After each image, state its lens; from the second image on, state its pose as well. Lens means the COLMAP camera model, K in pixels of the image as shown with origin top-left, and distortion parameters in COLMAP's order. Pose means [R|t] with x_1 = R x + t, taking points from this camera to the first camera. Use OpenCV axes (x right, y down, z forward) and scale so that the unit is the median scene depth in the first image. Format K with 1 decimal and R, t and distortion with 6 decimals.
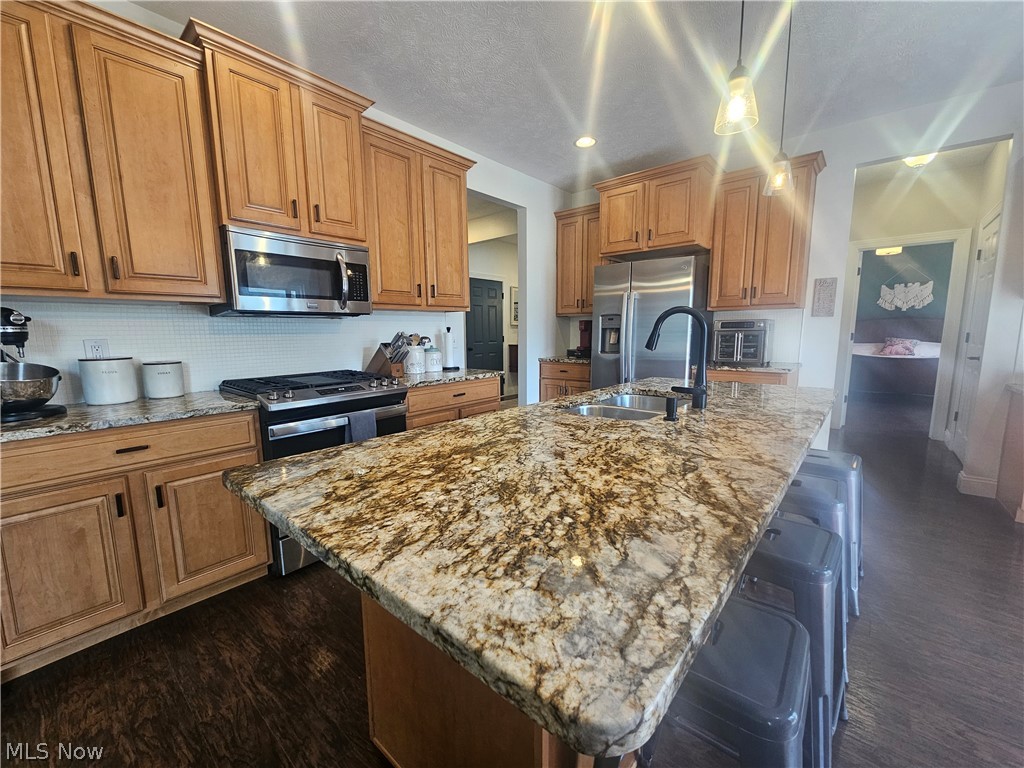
lens RADIAL K [[418.8, 0, 508.4], [0, 418.8, 390.9], [0, 0, 1]] dist [0.000394, -0.000100]
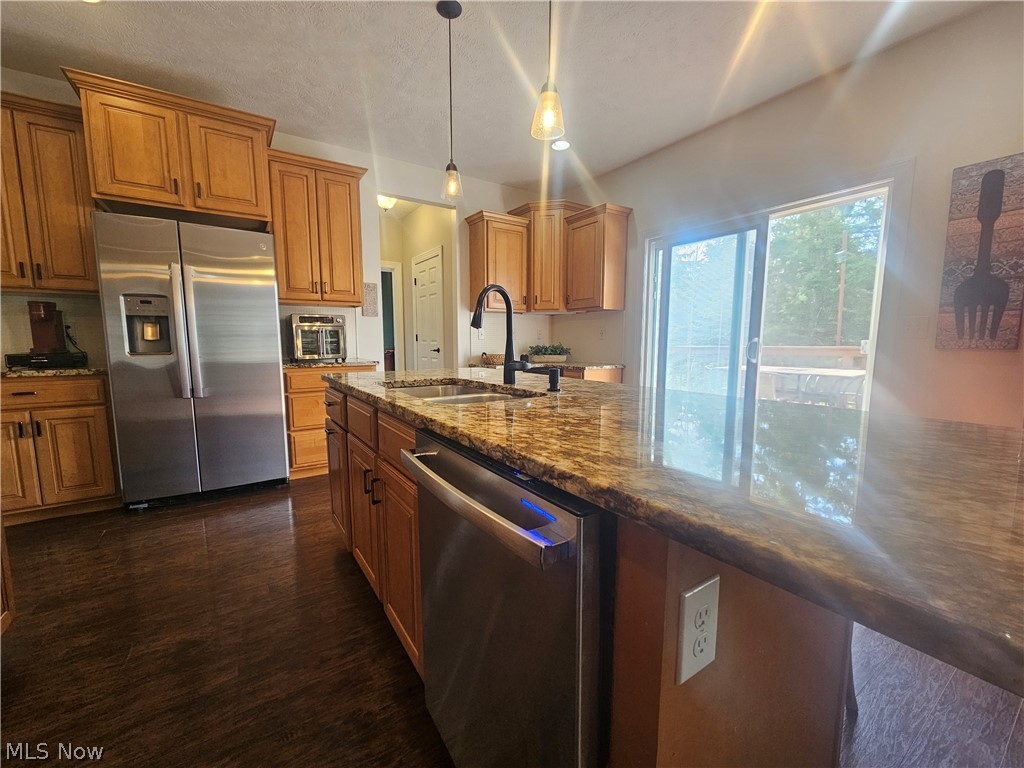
lens RADIAL K [[418.8, 0, 508.4], [0, 418.8, 390.9], [0, 0, 1]] dist [0.000394, -0.000100]
pose [[0.274638, -0.107607, 0.955507, -0.229392], [0.132300, 0.988496, 0.073296, -0.008086], [-0.952402, 0.106284, 0.285715, 0.287583]]
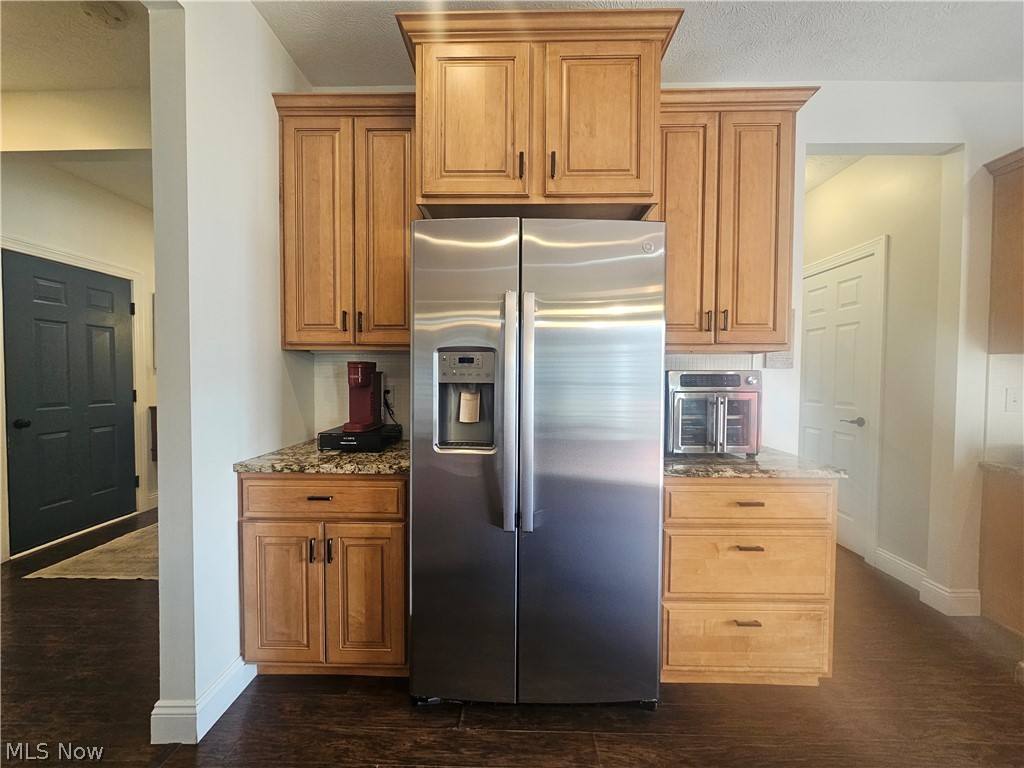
lens RADIAL K [[418.8, 0, 508.4], [0, 418.8, 390.9], [0, 0, 1]] dist [0.000394, -0.000100]
pose [[0.775508, -0.007188, 0.631297, 0.033381], [0.076768, 0.993589, -0.082991, -0.106177], [-0.626653, 0.112824, 0.771088, 0.668676]]
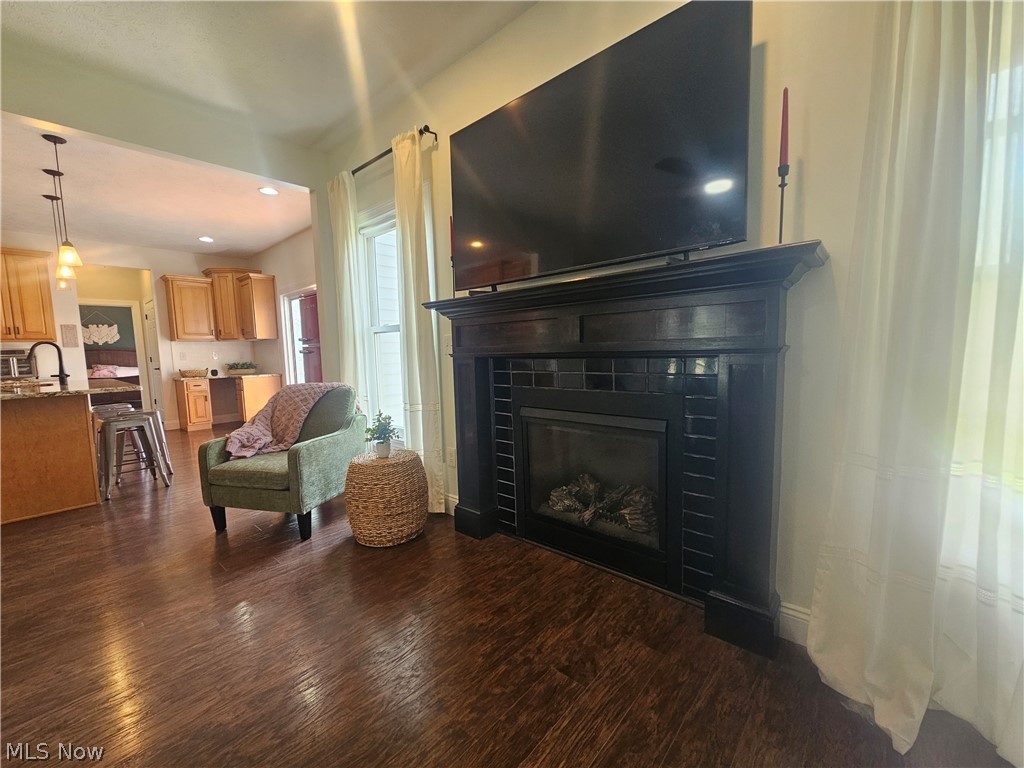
lens RADIAL K [[418.8, 0, 508.4], [0, 418.8, 390.9], [0, 0, 1]] dist [0.000394, -0.000100]
pose [[0.026395, -0.086978, 0.995861, -0.746931], [0.166529, 0.982670, 0.081412, 0.124146], [-0.985683, 0.163691, 0.040422, -0.636427]]
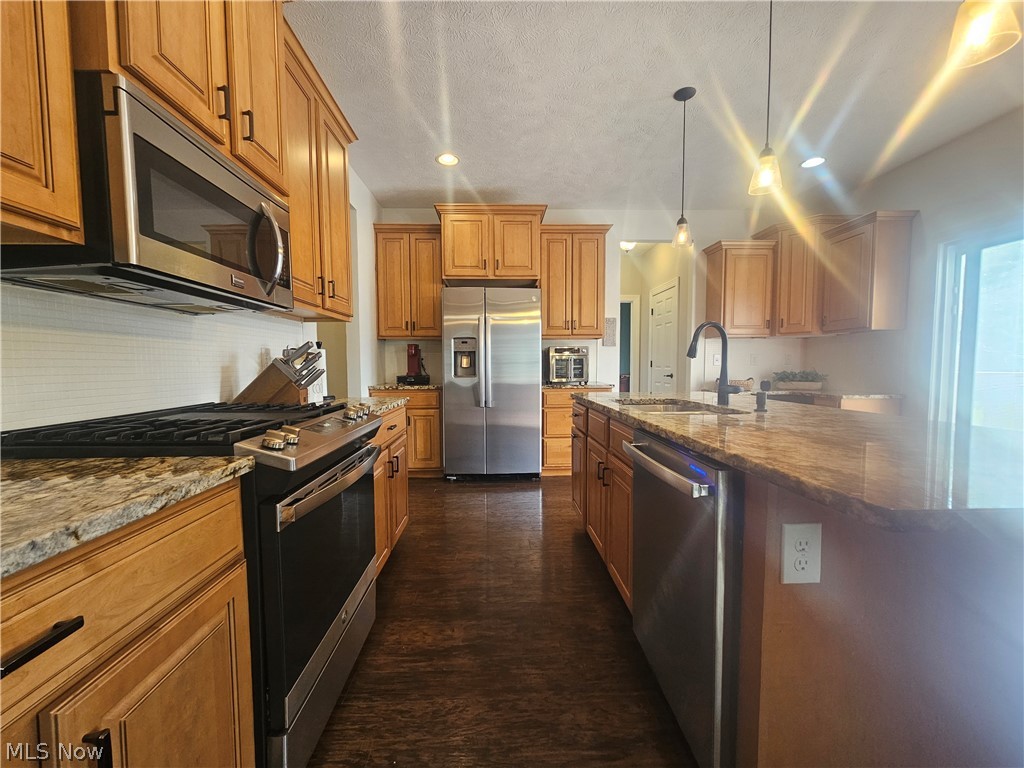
lens RADIAL K [[419.9, 0, 510.6], [0, 419.9, 390.1], [0, 0, 1]] dist [0.000433, 0.000305]
pose [[0.734350, -0.034223, 0.677908, -0.338813], [0.093818, 0.994260, -0.051436, 0.001125], [-0.672256, 0.101372, 0.733345, 0.211253]]
